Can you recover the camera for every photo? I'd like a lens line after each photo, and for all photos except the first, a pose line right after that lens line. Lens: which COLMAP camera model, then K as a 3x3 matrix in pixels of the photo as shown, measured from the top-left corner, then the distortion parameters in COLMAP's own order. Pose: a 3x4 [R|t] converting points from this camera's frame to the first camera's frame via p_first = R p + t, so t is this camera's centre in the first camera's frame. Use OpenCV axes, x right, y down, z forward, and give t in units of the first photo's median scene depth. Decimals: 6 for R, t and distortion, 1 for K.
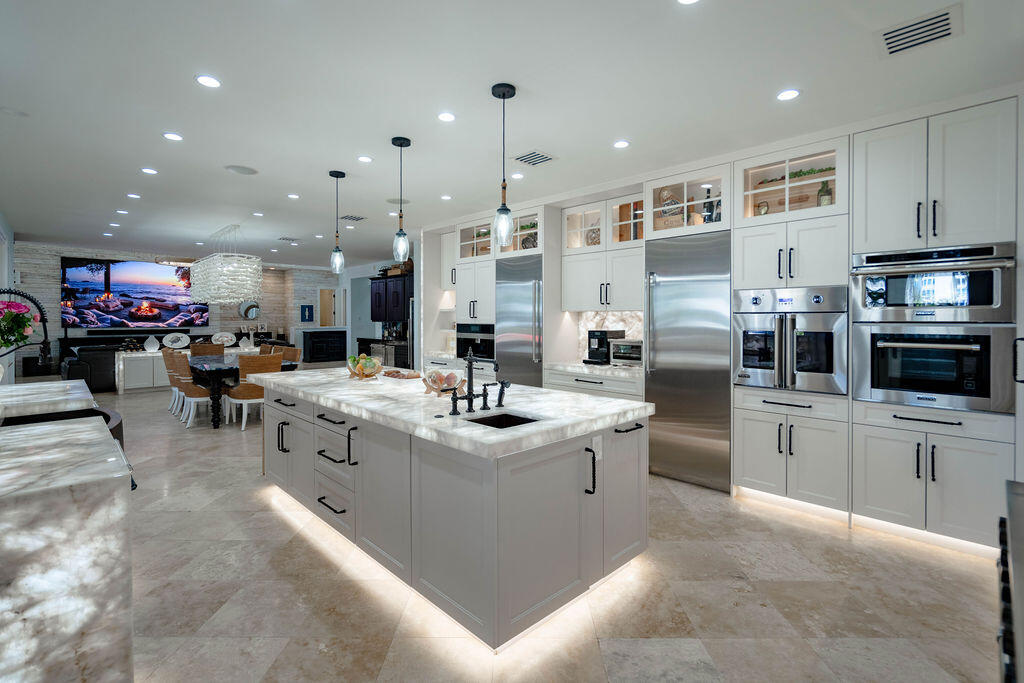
lens RADIAL K [[470.9, 0, 512.2], [0, 470.9, 323.3], [0, 0, 1]] dist [-0.003411, 0.000604]
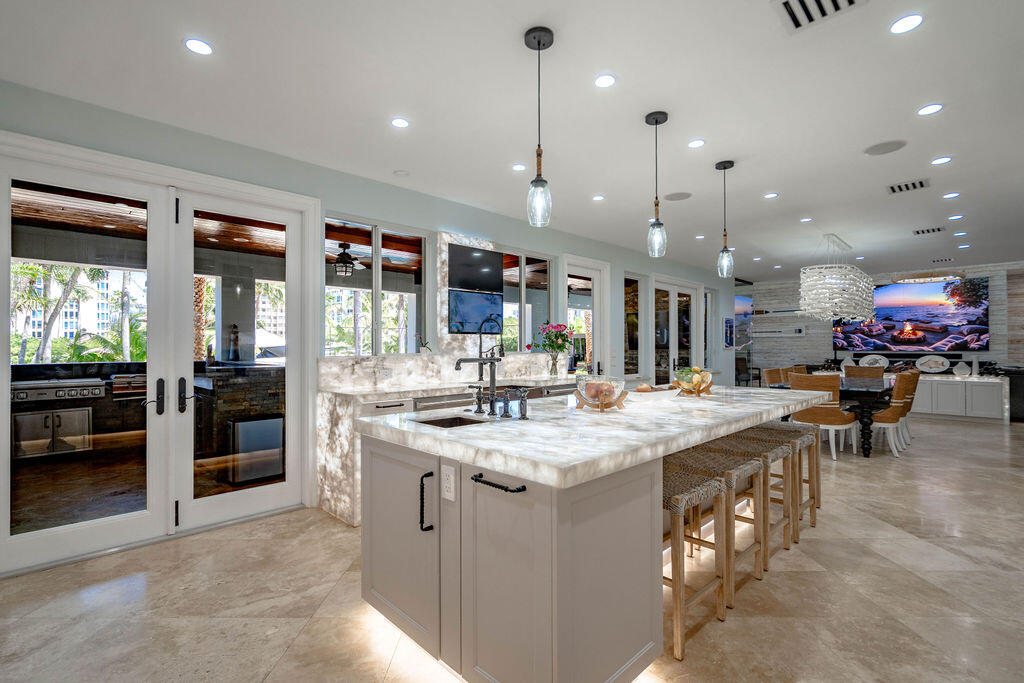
lens RADIAL K [[470.9, 0, 516.4], [0, 470.9, 342.3], [0, 0, 1]] dist [-0.003411, 0.000604]
pose [[0.006780, -0.012062, -0.999904, 0.168087], [-0.009112, 0.999885, -0.012124, 0.009469], [0.999935, 0.009193, 0.006670, 0.200214]]
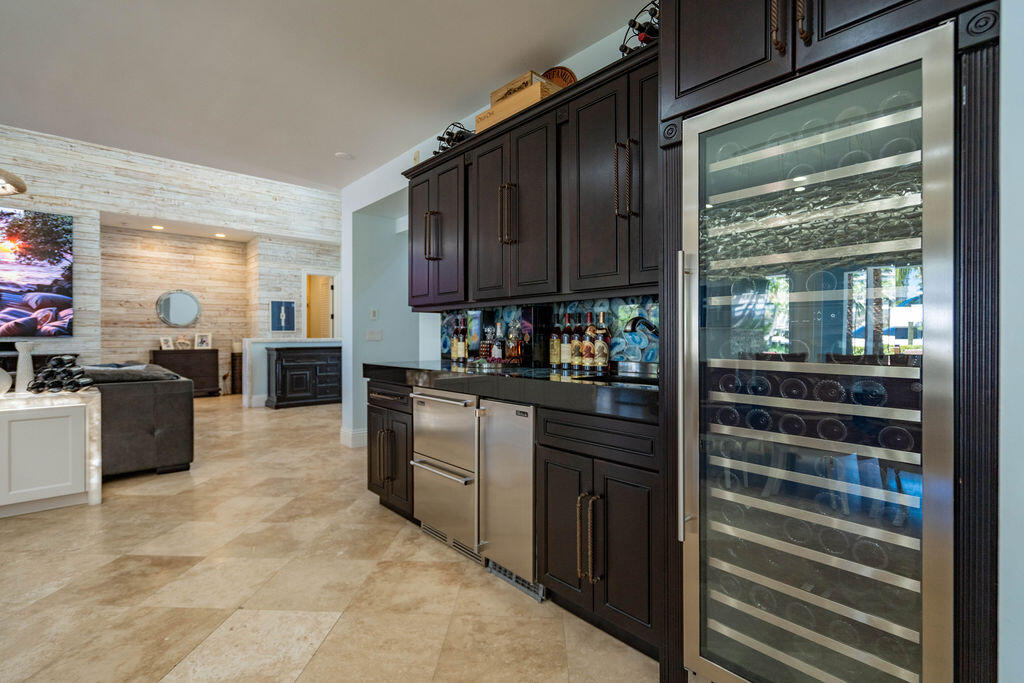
lens RADIAL K [[470.9, 0, 506.8], [0, 470.9, 338.9], [0, 0, 1]] dist [-0.003411, 0.000604]
pose [[0.998959, -0.001536, -0.045598, -0.181611], [0.001196, 0.999971, -0.007479, 0.014002], [0.045608, 0.007417, 0.998932, 0.573944]]
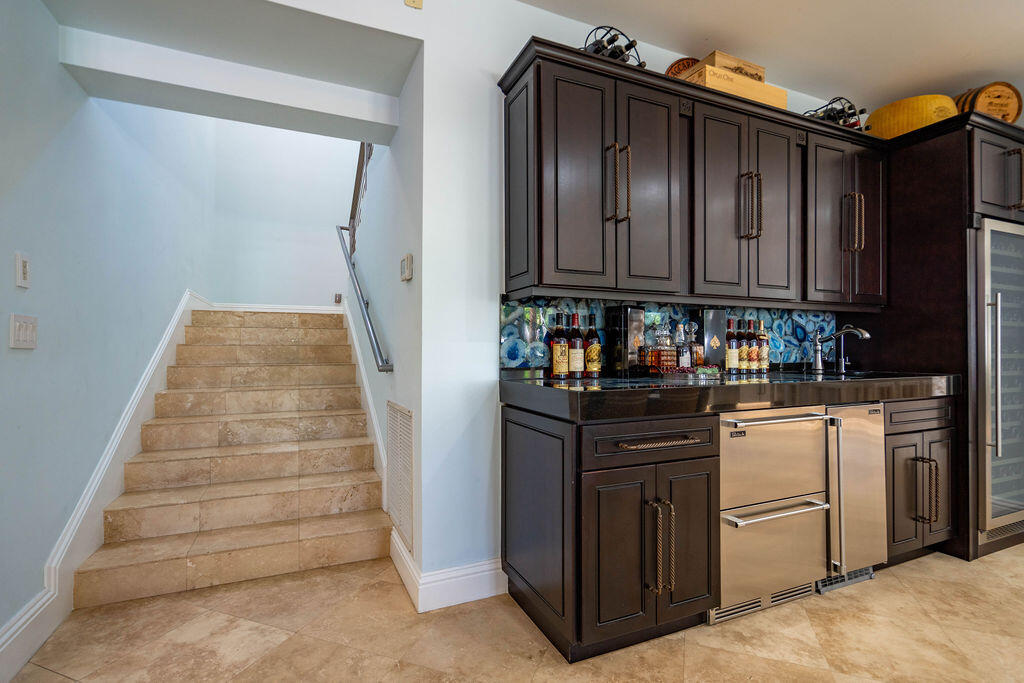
lens RADIAL K [[470.9, 0, 505.5], [0, 470.9, 344.5], [0, 0, 1]] dist [-0.003411, 0.000604]
pose [[0.361536, 0.005418, 0.932342, -0.373540], [0.011305, 0.999884, -0.010194, 0.013707], [-0.932290, 0.014226, 0.361433, 0.776418]]
